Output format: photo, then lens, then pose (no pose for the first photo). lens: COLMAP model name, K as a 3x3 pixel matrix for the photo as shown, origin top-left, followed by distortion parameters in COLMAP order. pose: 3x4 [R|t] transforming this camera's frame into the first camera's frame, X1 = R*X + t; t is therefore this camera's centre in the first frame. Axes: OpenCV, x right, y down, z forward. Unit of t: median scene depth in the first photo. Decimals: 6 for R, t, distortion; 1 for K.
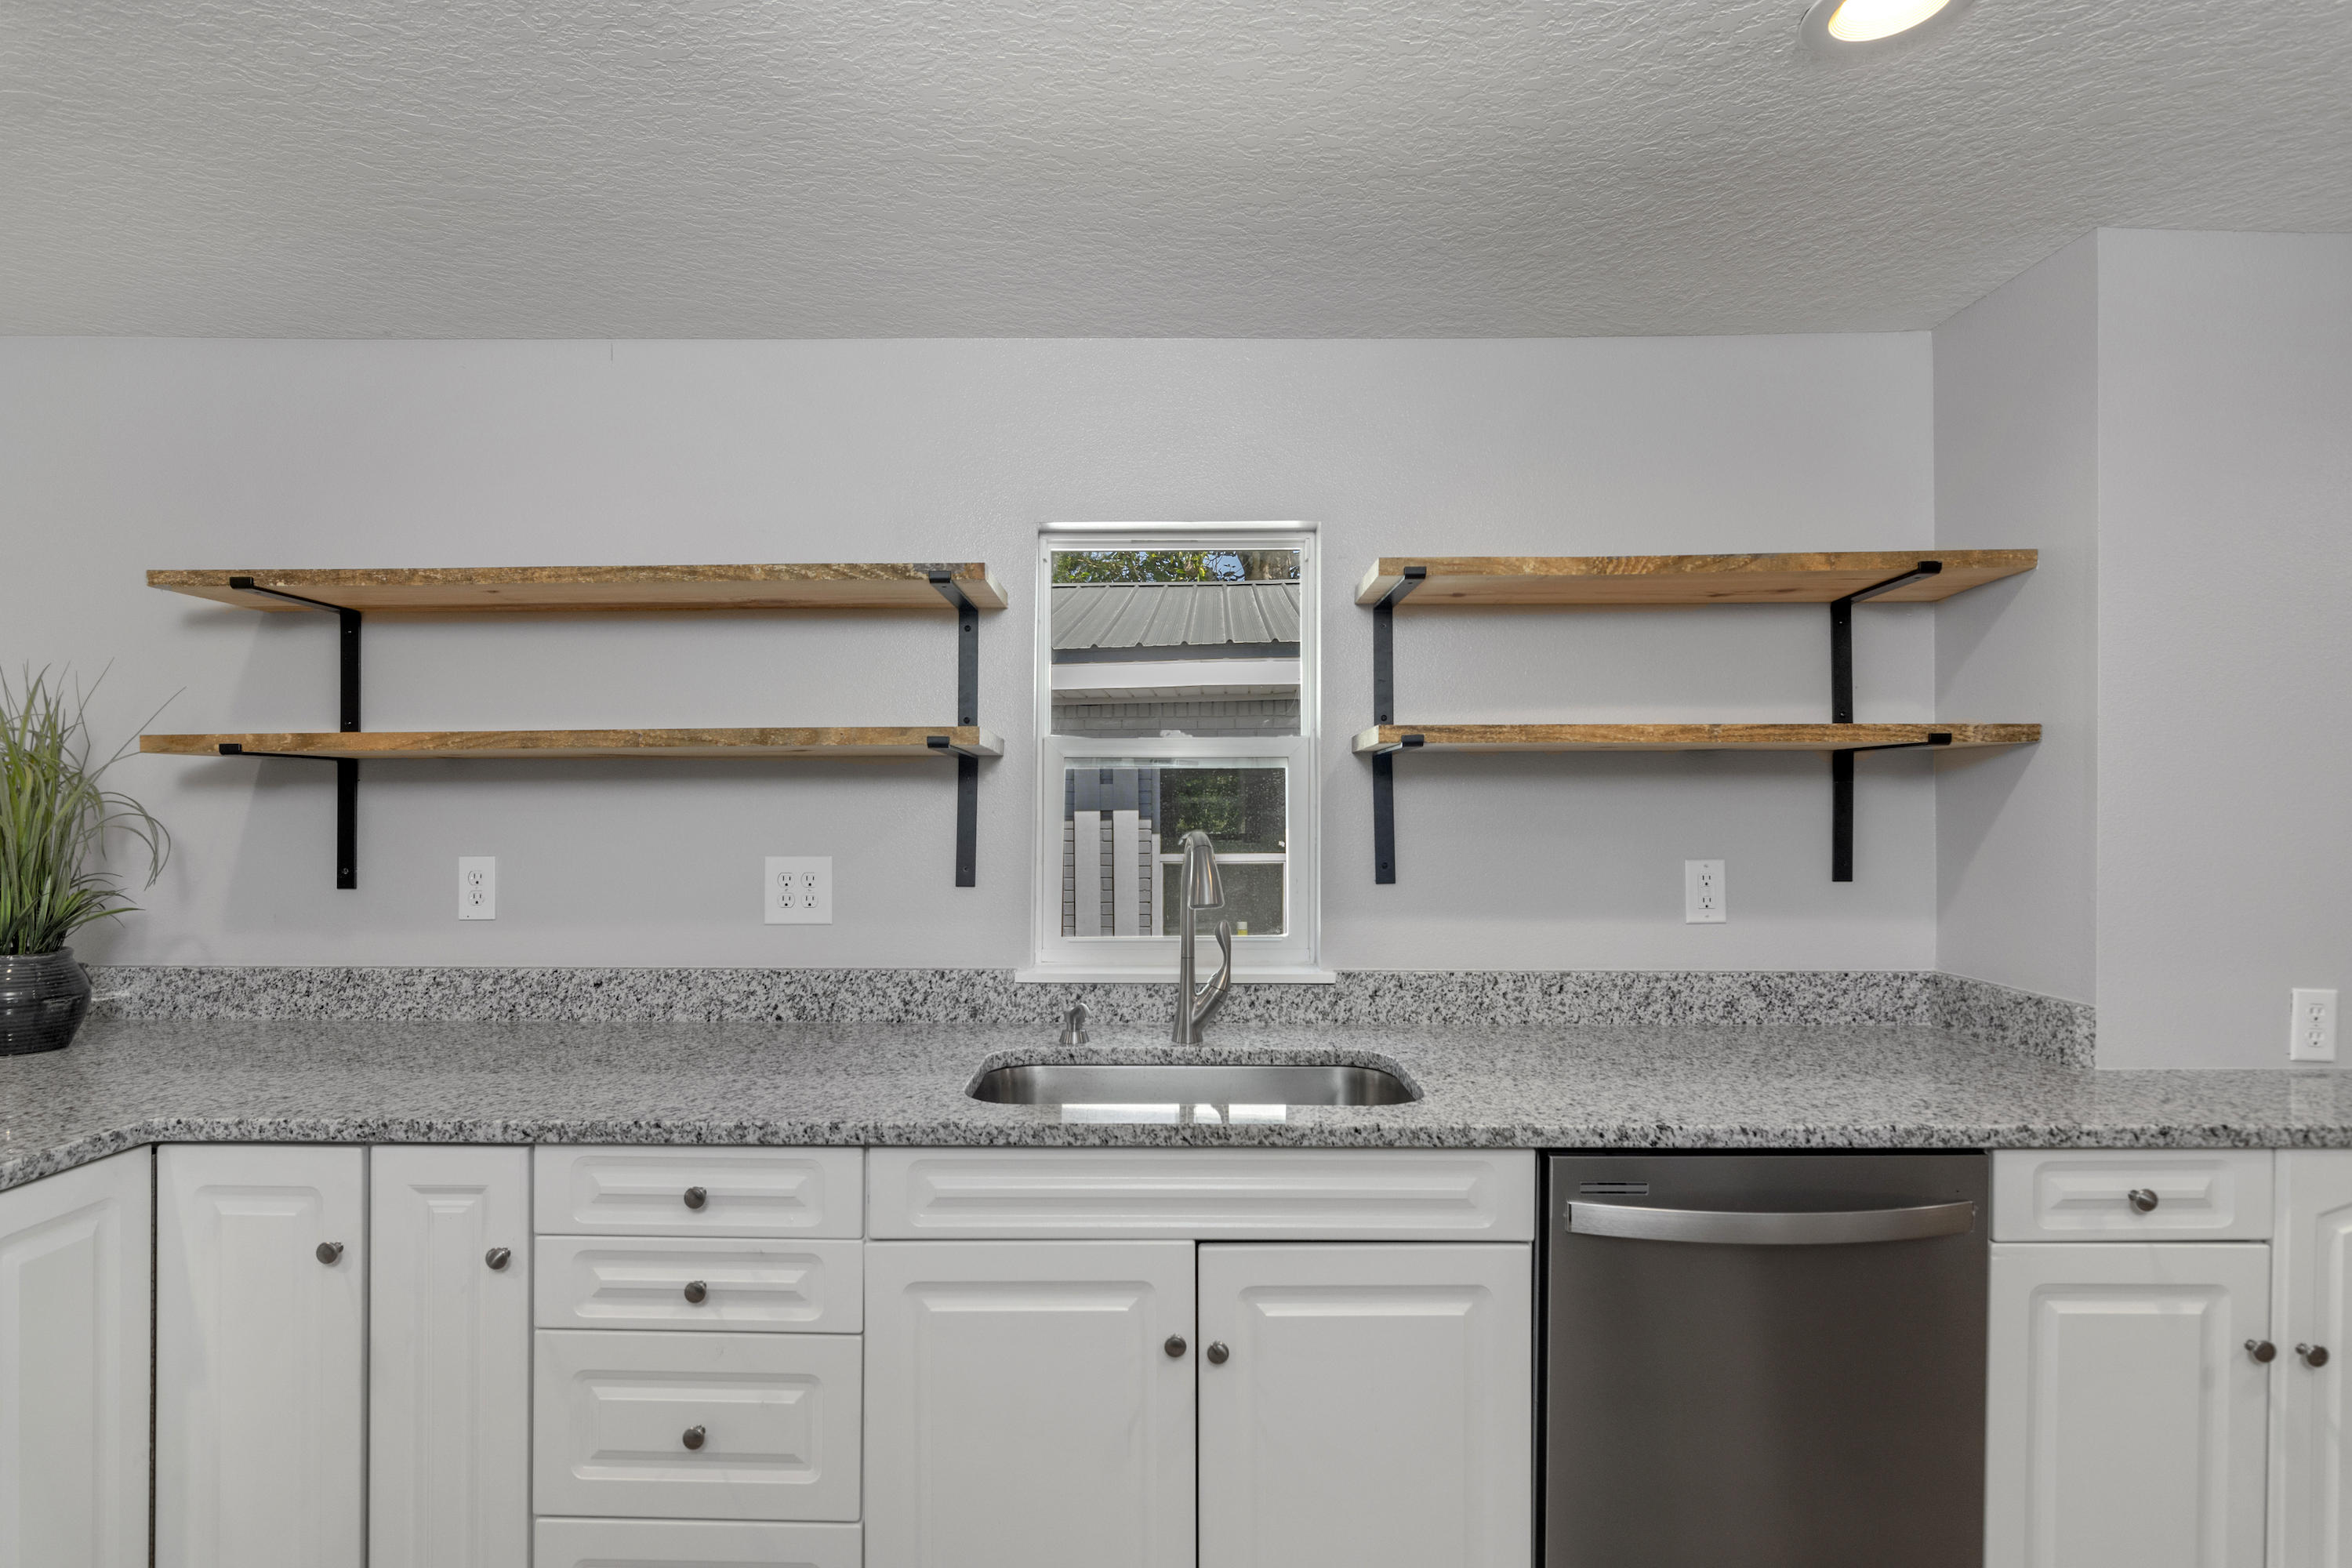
lens RADIAL K [[1204.8, 0, 1175.8], [0, 1204.8, 824.7], [0, 0, 1]] dist [-0.003844, -0.001026]
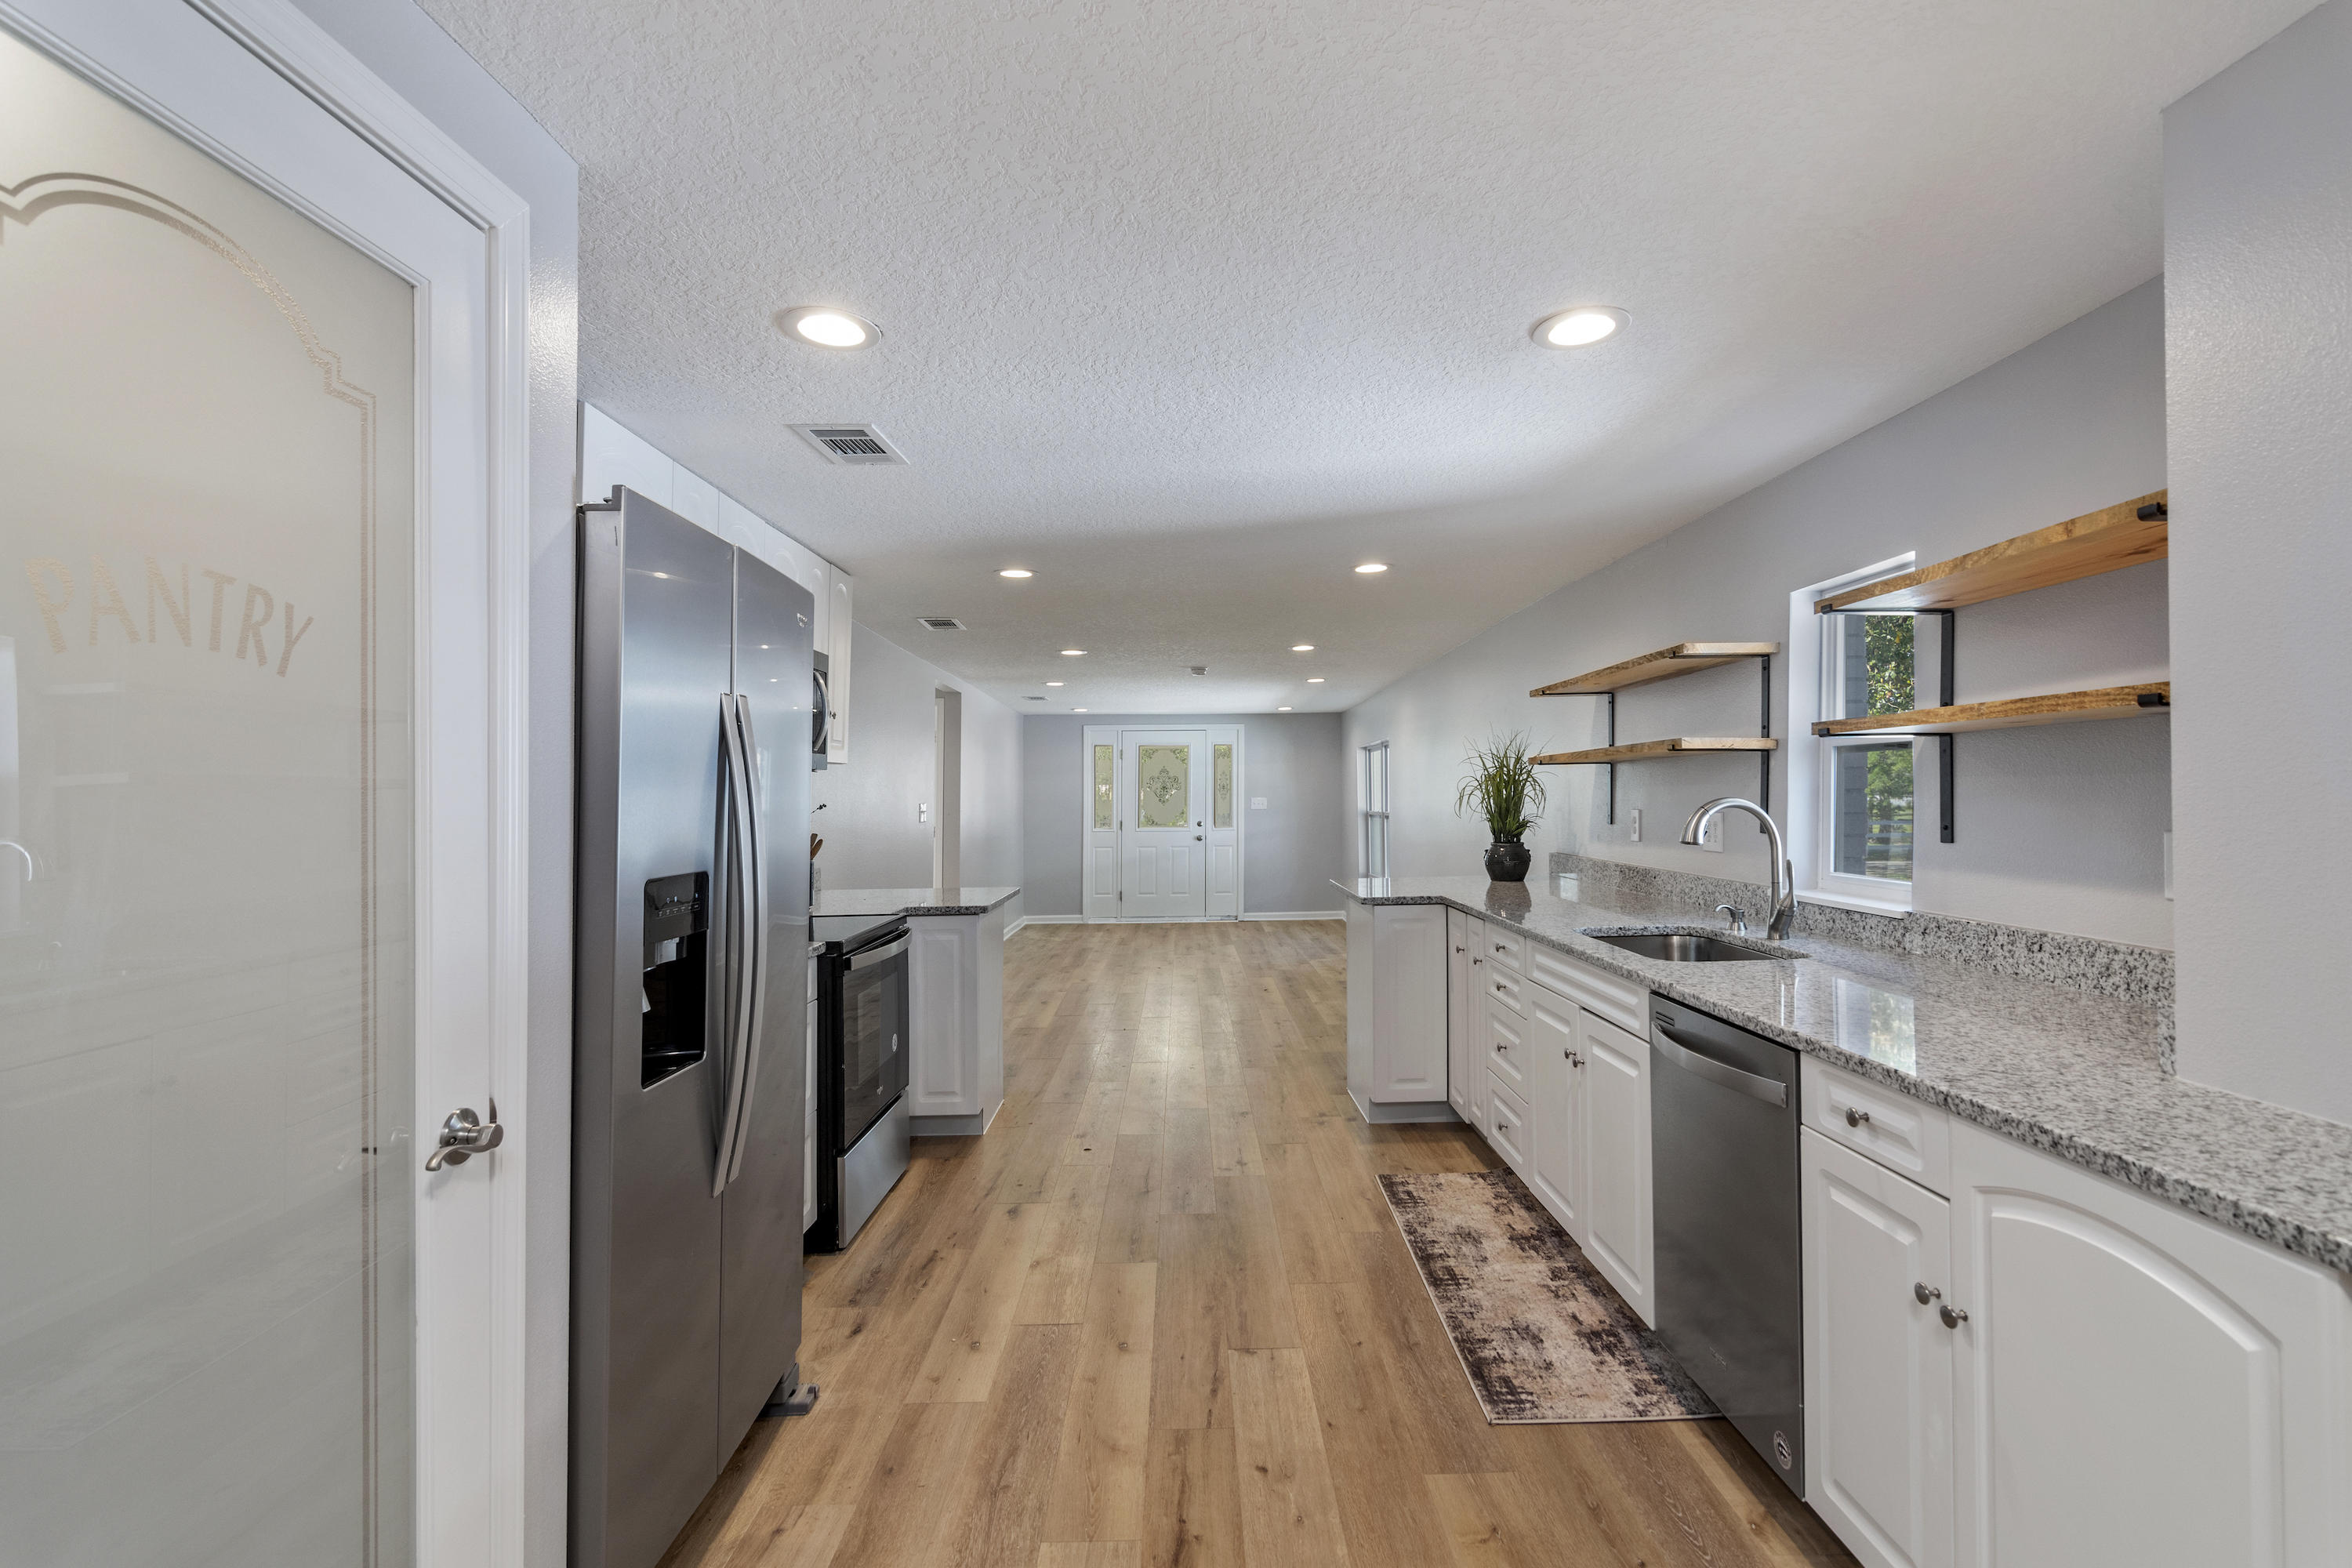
lens RADIAL K [[1137.2, 0, 1176.0], [0, 1137.2, 784.0], [0, 0, 1]] dist [-0.000095, 0.000180]
pose [[0.006320, -0.008528, -0.999944, 1.320868], [0.006618, 0.999942, -0.008486, -0.004833], [0.999958, -0.006564, 0.006376, 0.230891]]
